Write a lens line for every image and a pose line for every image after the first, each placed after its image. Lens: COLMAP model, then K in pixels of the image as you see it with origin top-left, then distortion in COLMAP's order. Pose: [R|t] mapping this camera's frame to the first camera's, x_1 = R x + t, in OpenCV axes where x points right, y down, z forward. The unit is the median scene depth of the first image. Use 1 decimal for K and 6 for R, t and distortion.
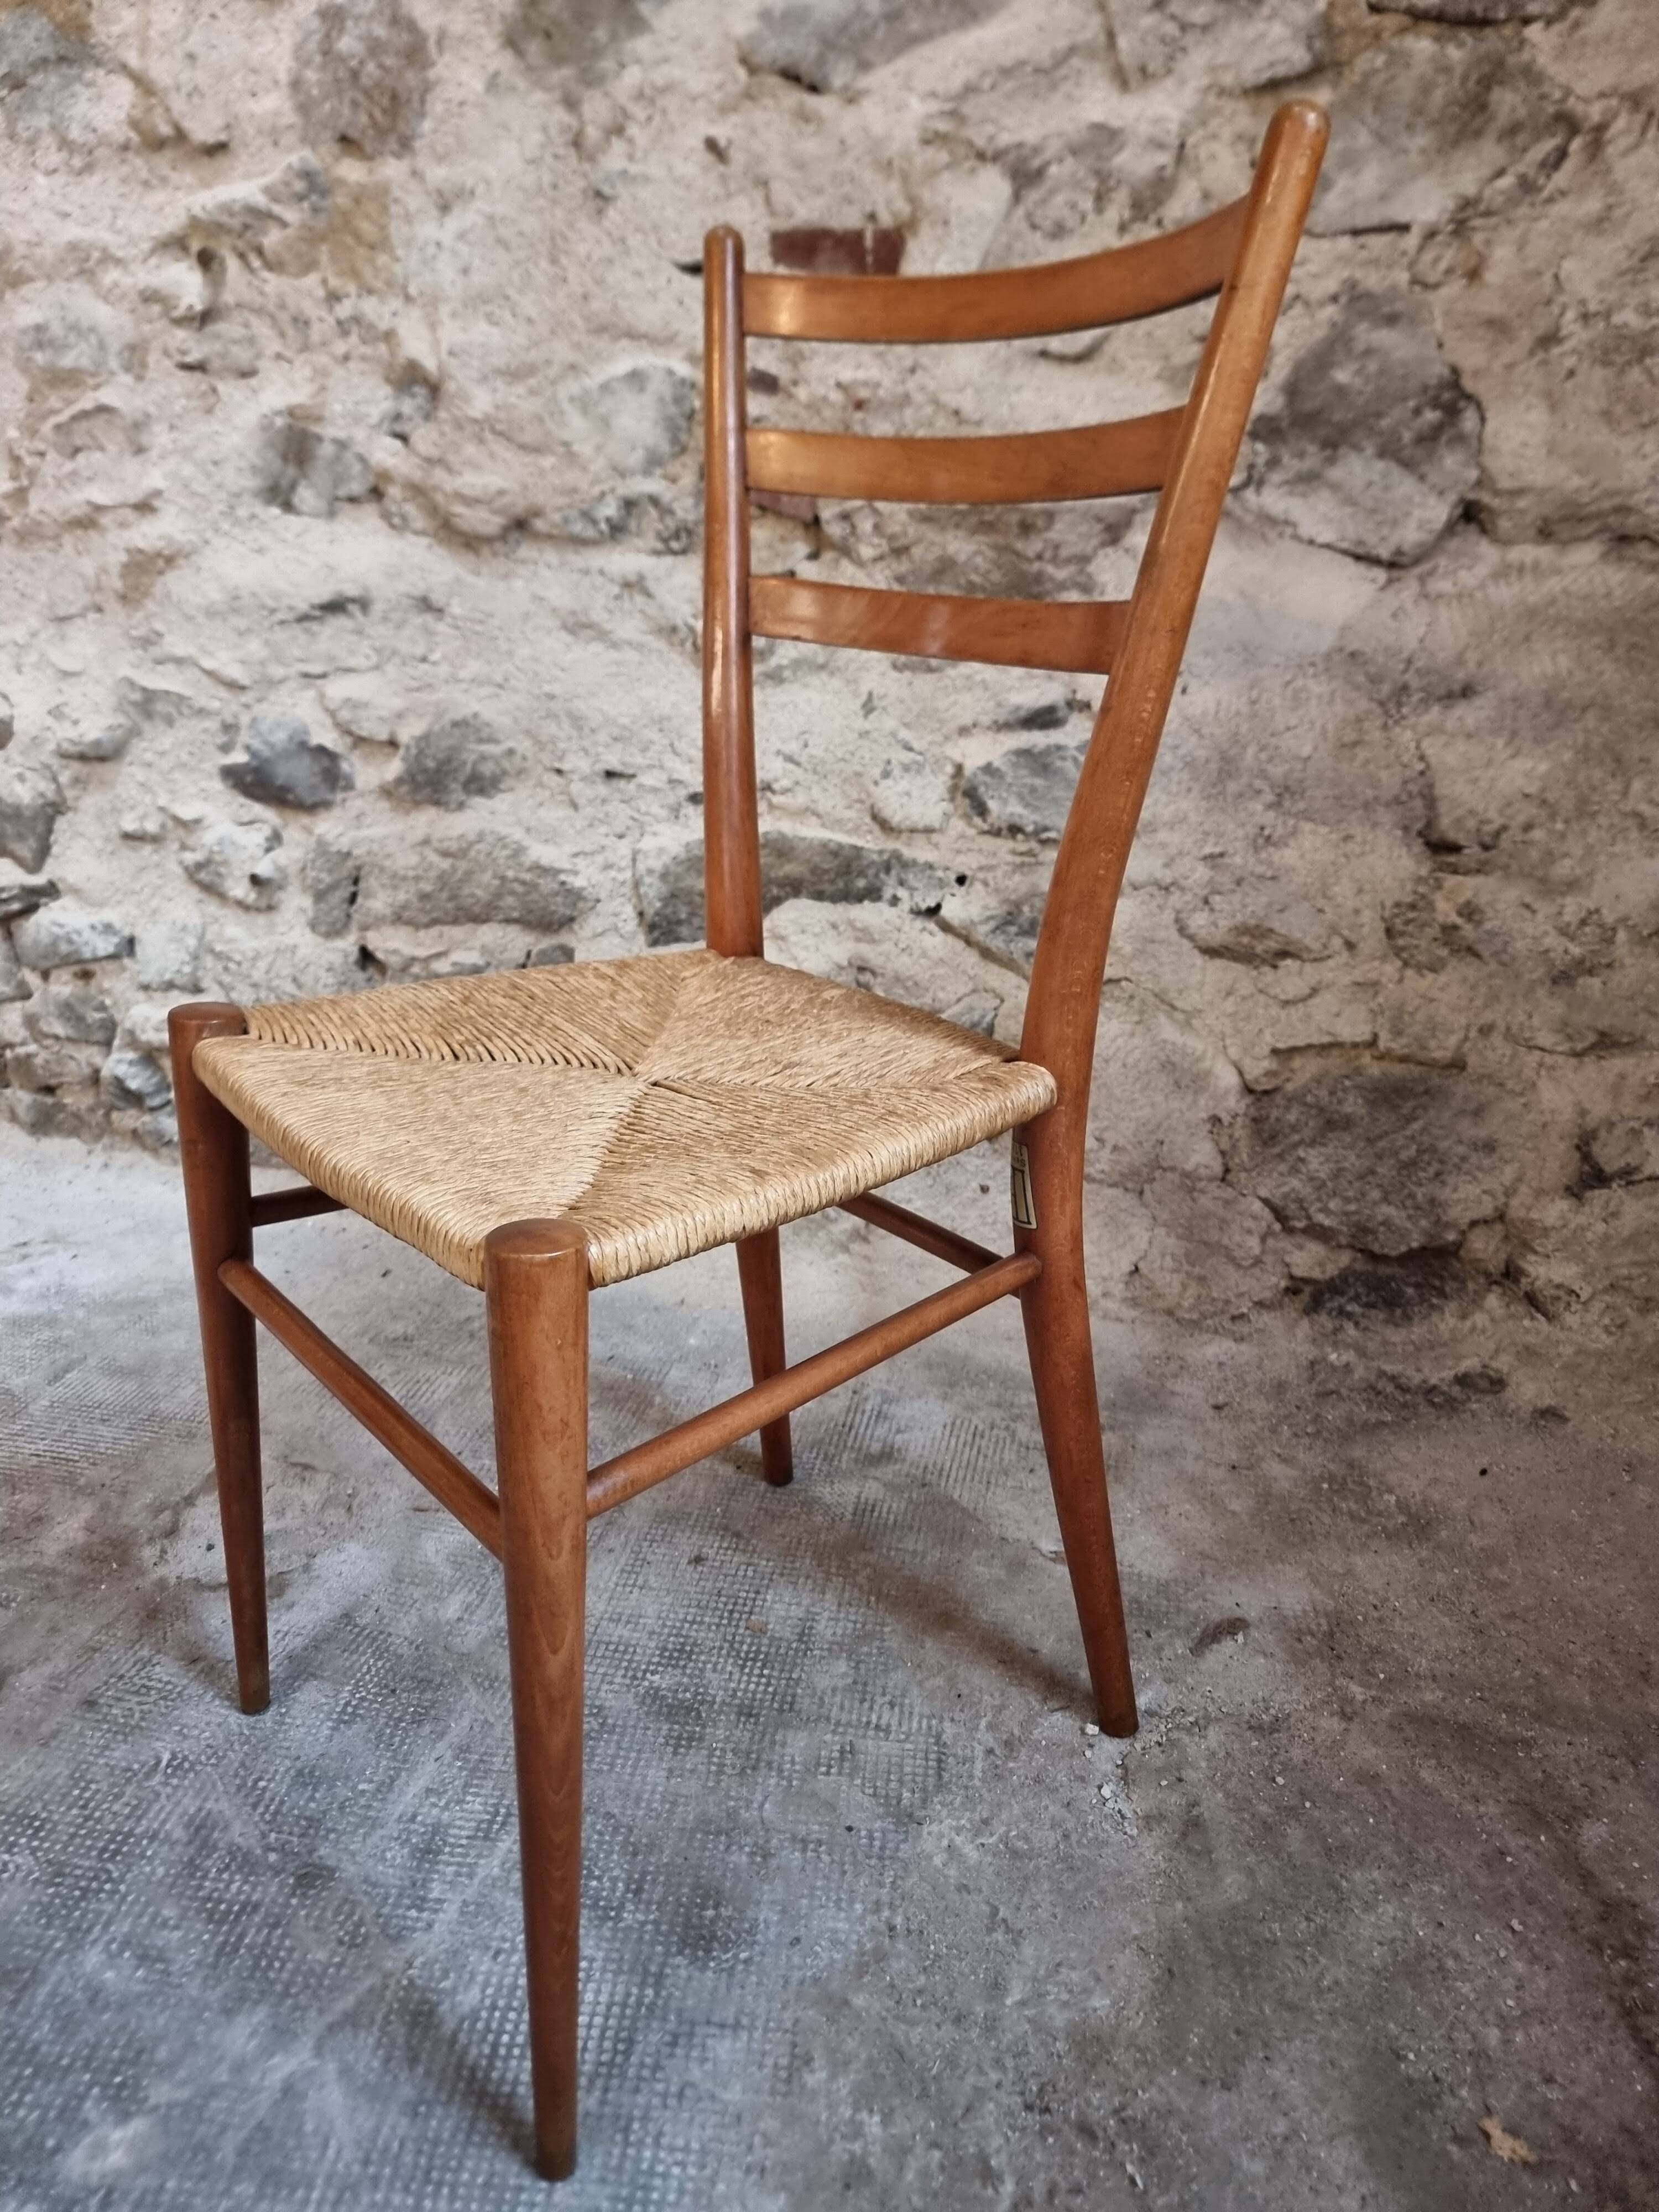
lens RADIAL K [[1551.9, 0, 822.0], [0, 1551.9, 1098.5], [0, 0, 1]] dist [0.051858, -0.055459]
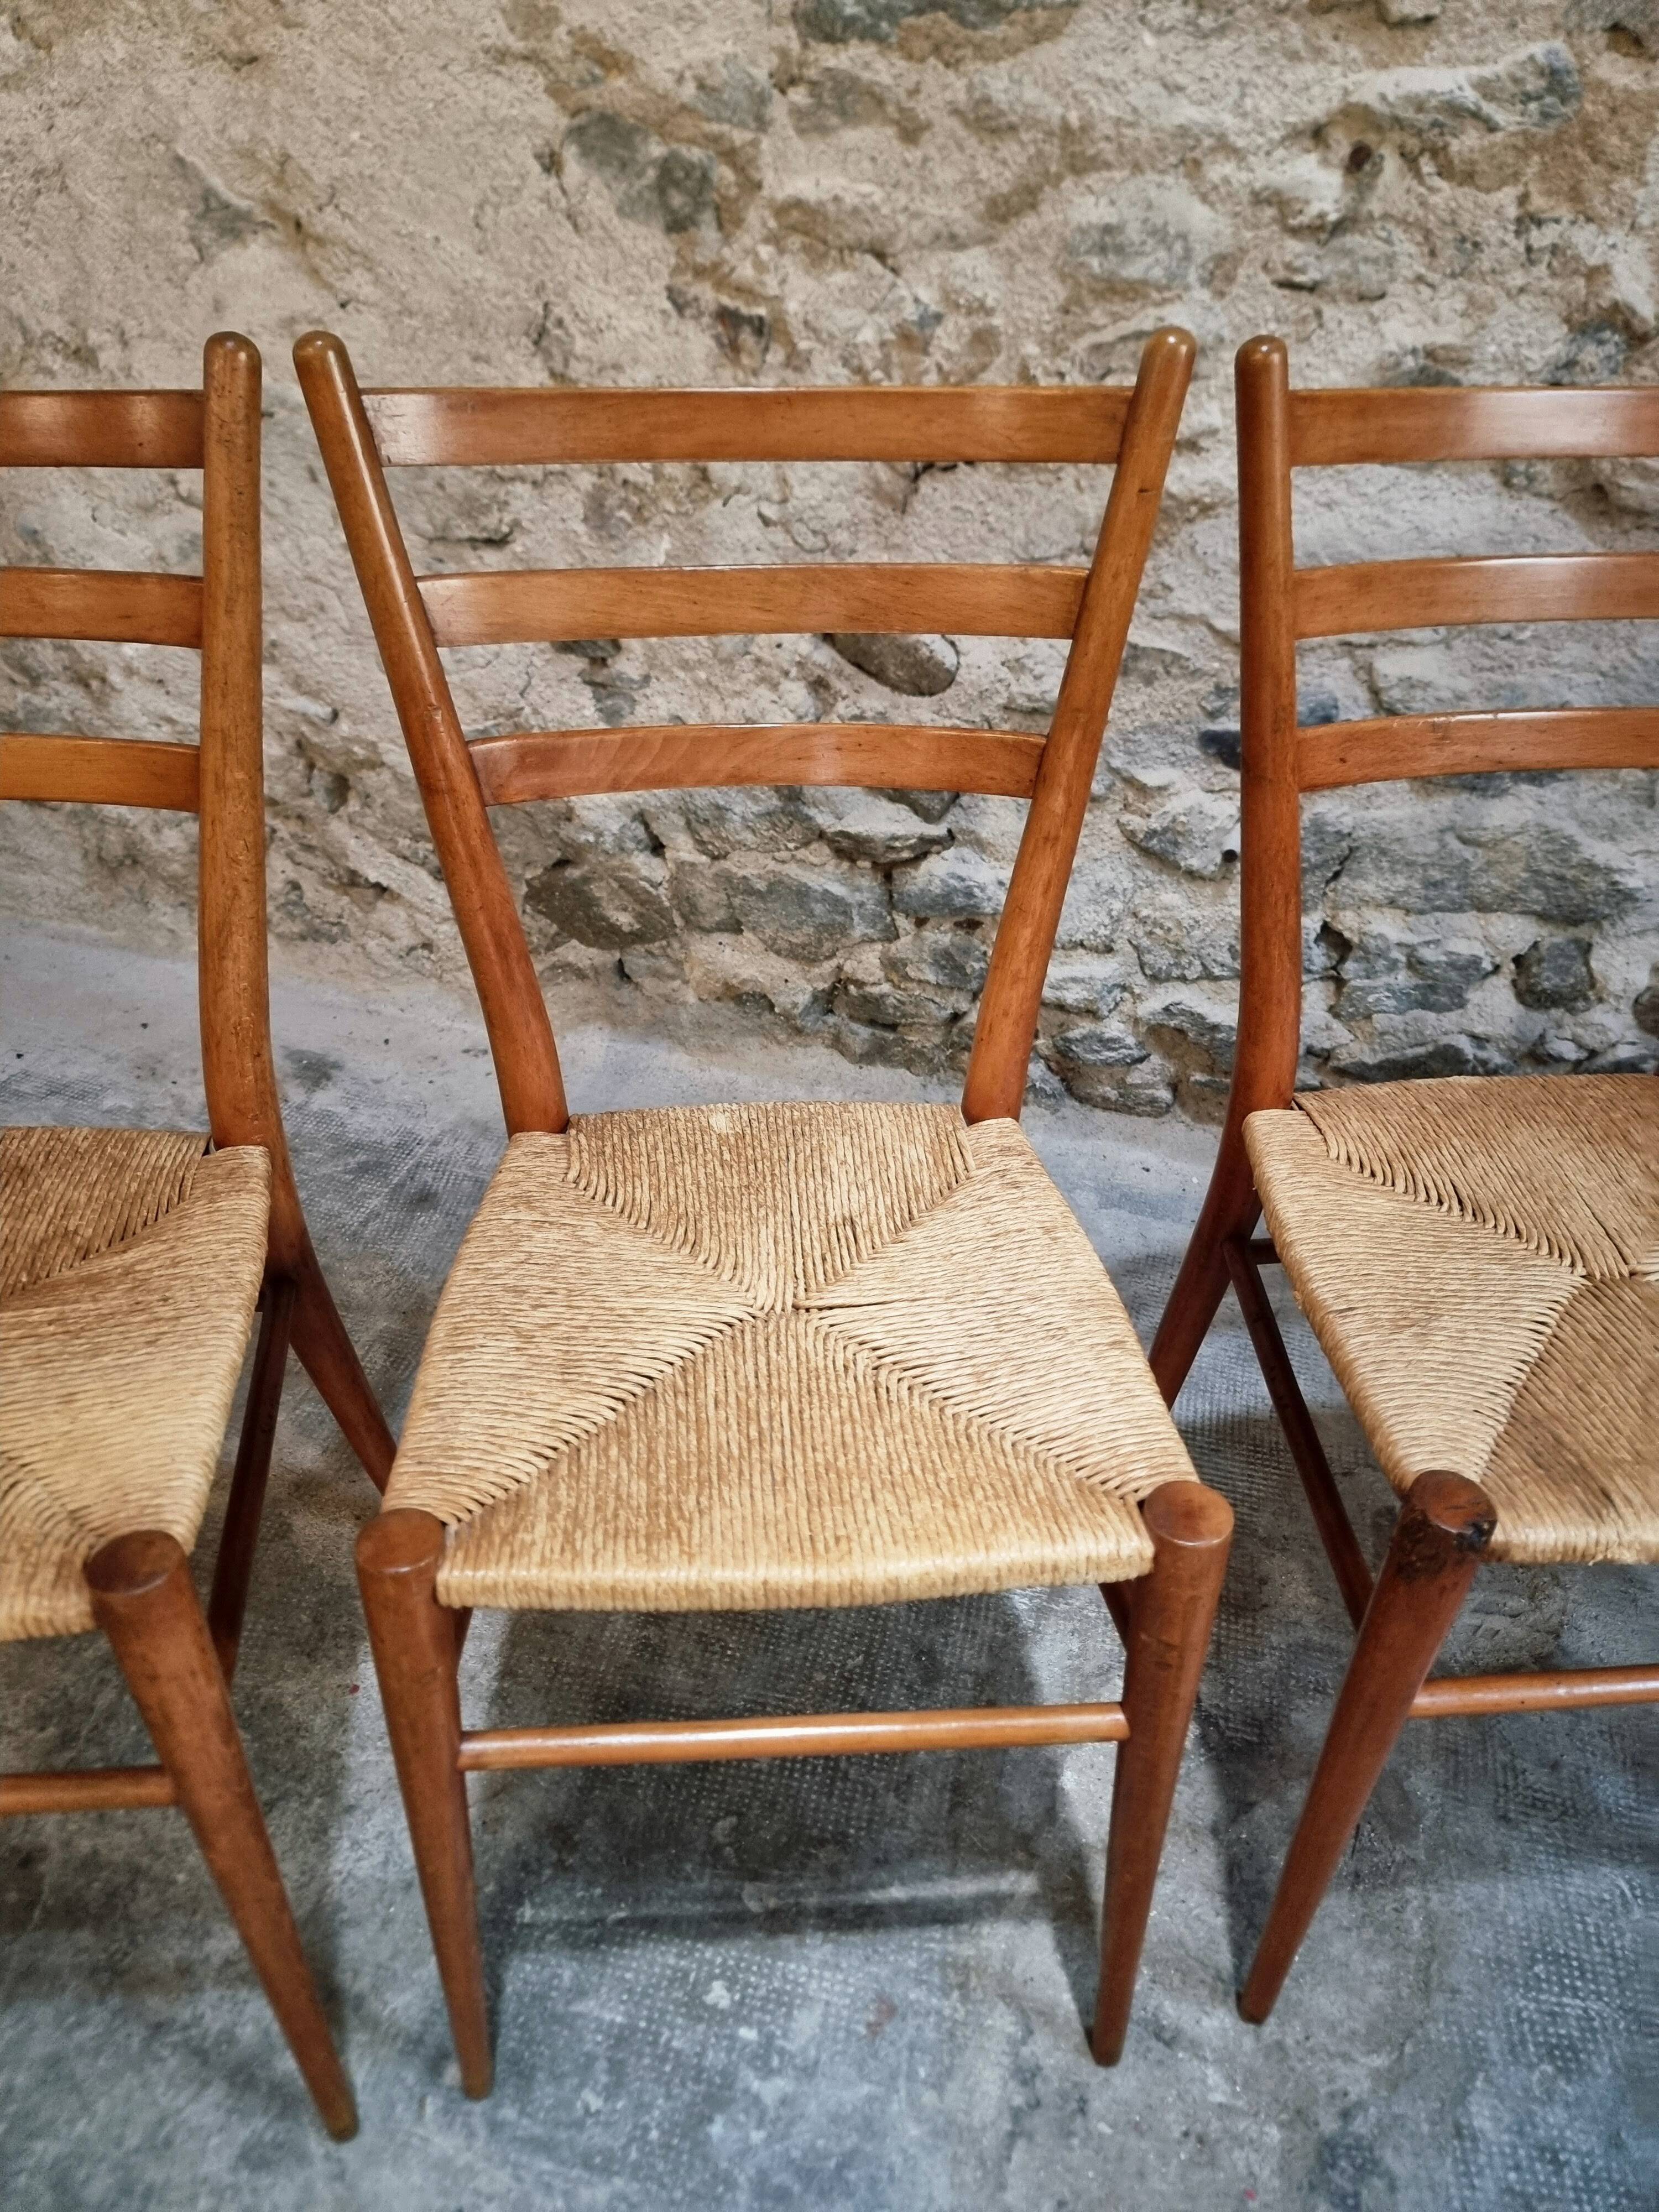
lens RADIAL K [[1551.3, 0, 803.6], [0, 1551.3, 1111.8], [0, 0, 1]] dist [0.068522, -0.071673]
pose [[0.999822, 0.015896, -0.010133, -0.691703], [-0.012800, 0.967100, 0.254076, -0.258207], [0.013839, -0.253901, 0.967131, 0.051312]]
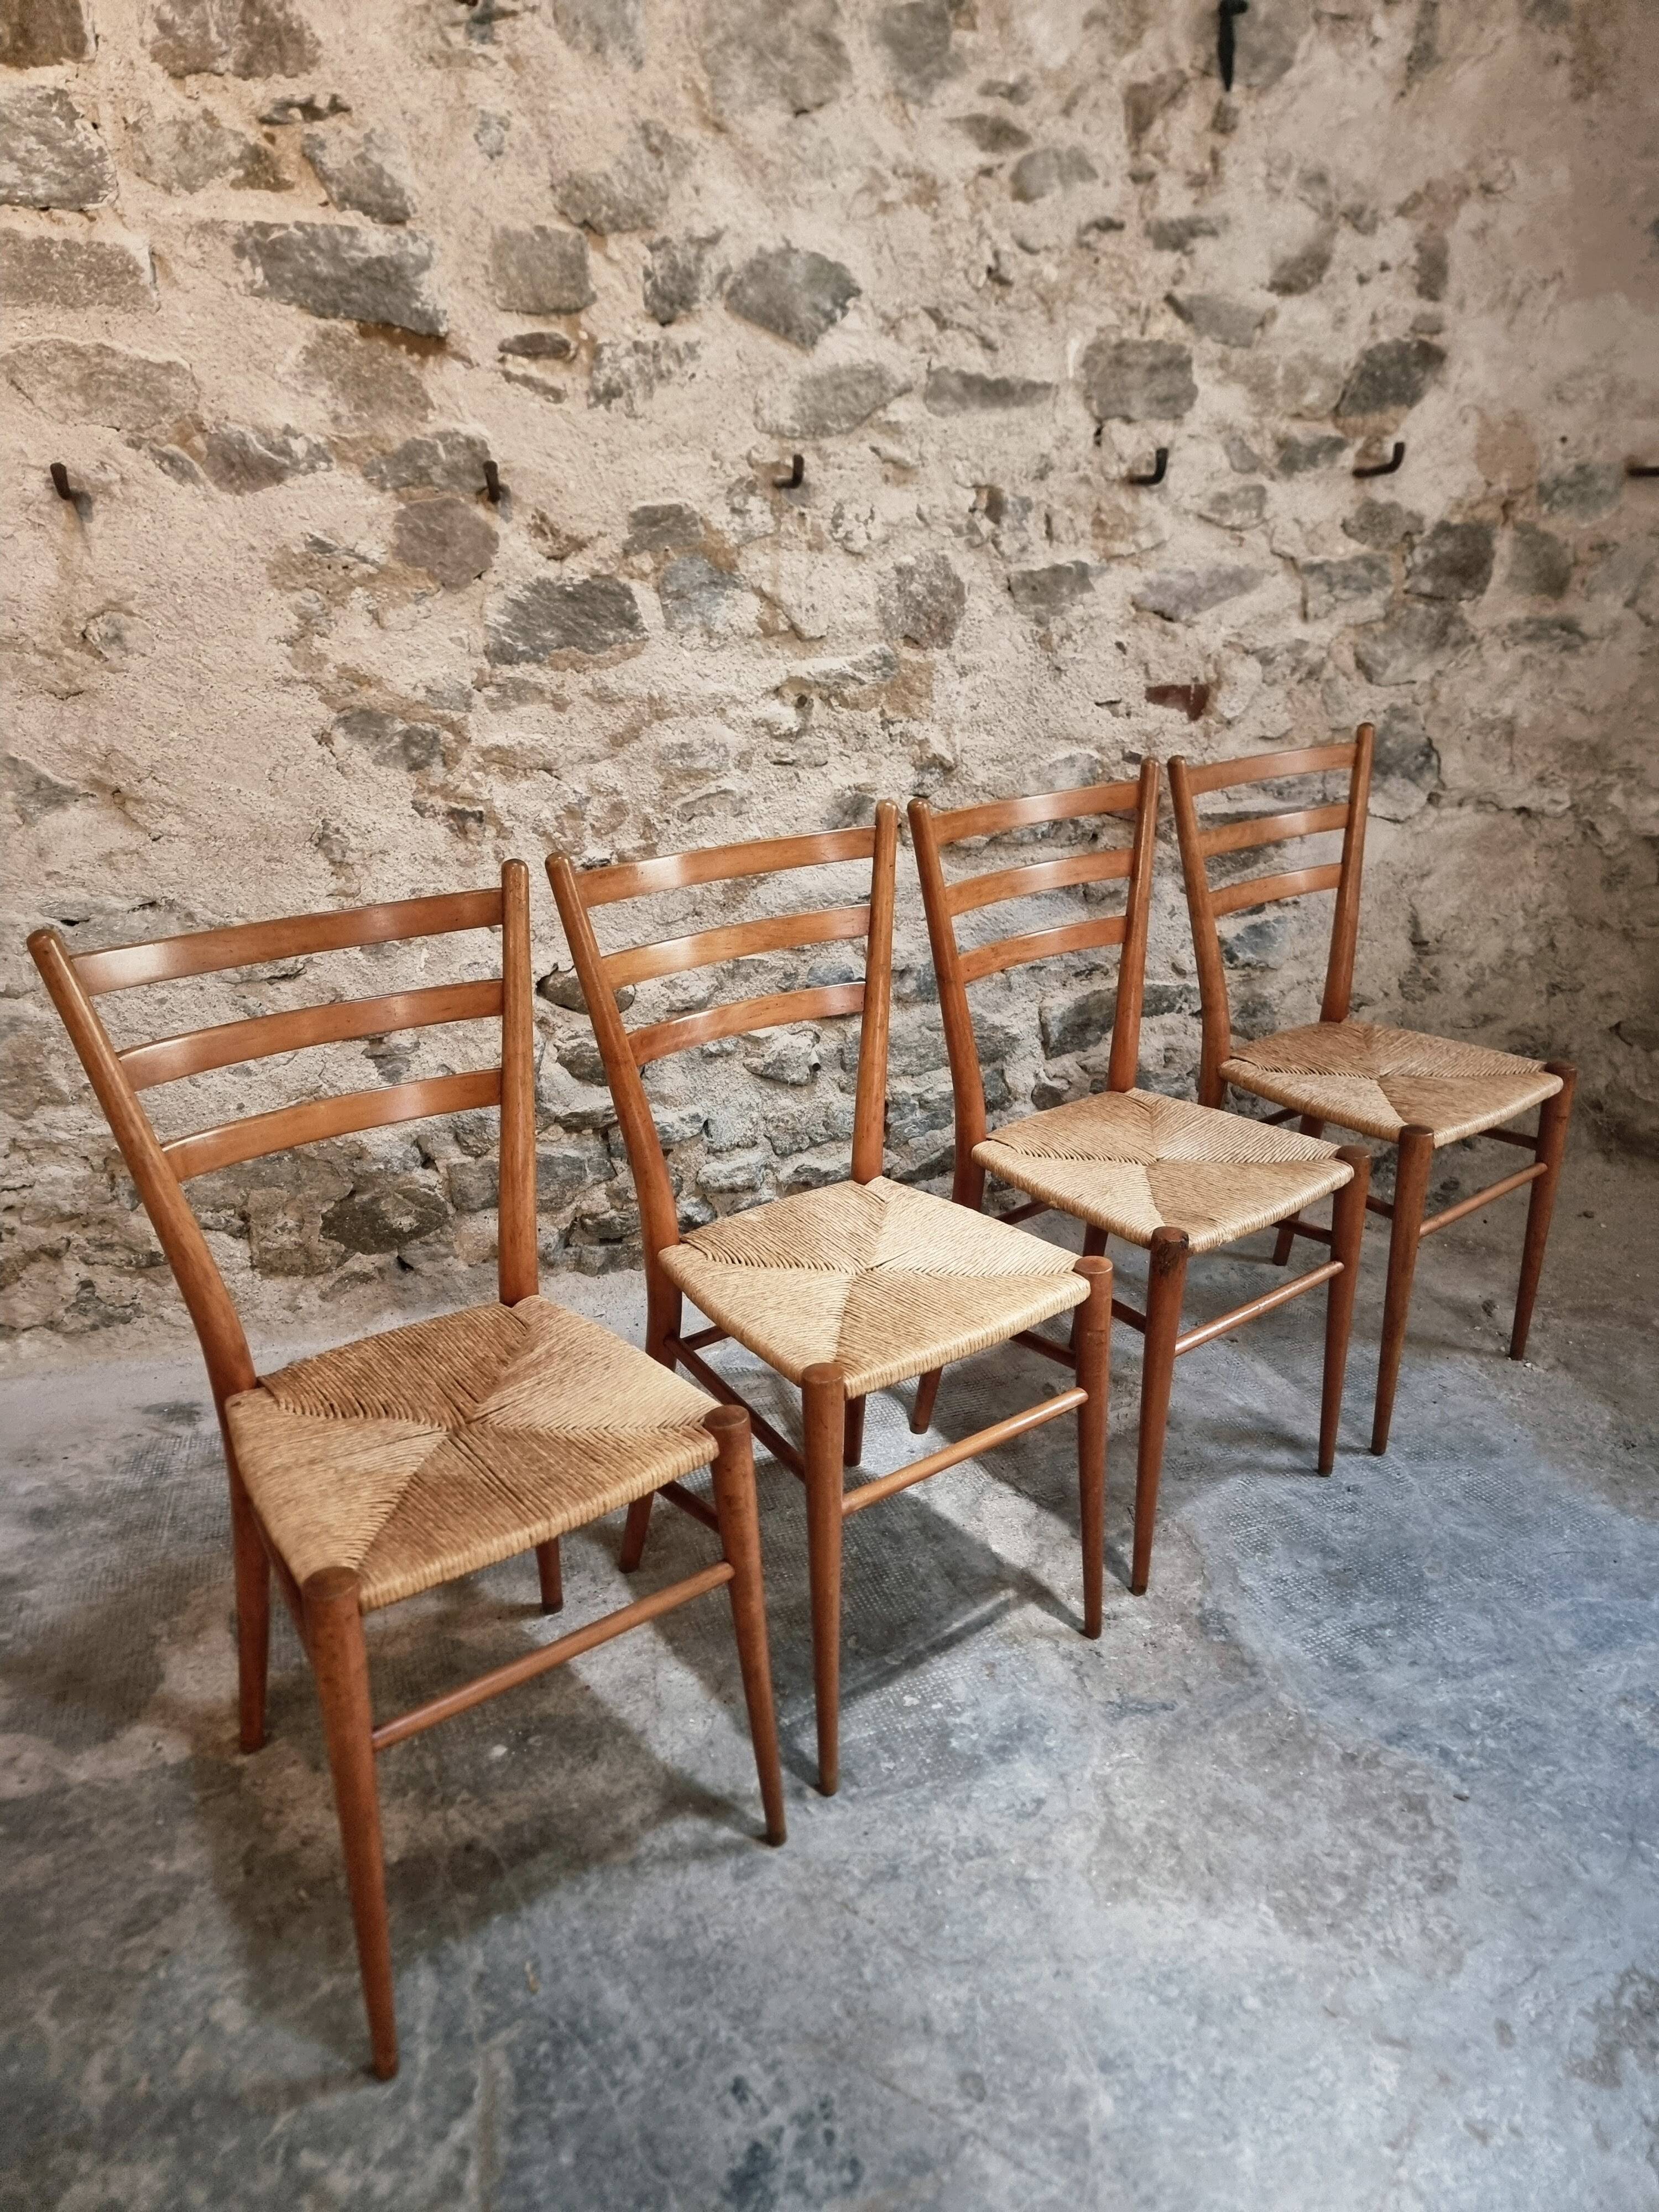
lens RADIAL K [[1542.5, 0, 824.9], [0, 1542.5, 1105.7], [0, 0, 1]] dist [0.075316, -0.074468]
pose [[0.841683, -0.210828, 0.497114, -1.293741], [0.198592, 0.976966, 0.078092, -0.252257], [-0.502127, 0.032994, 0.864164, -0.396109]]
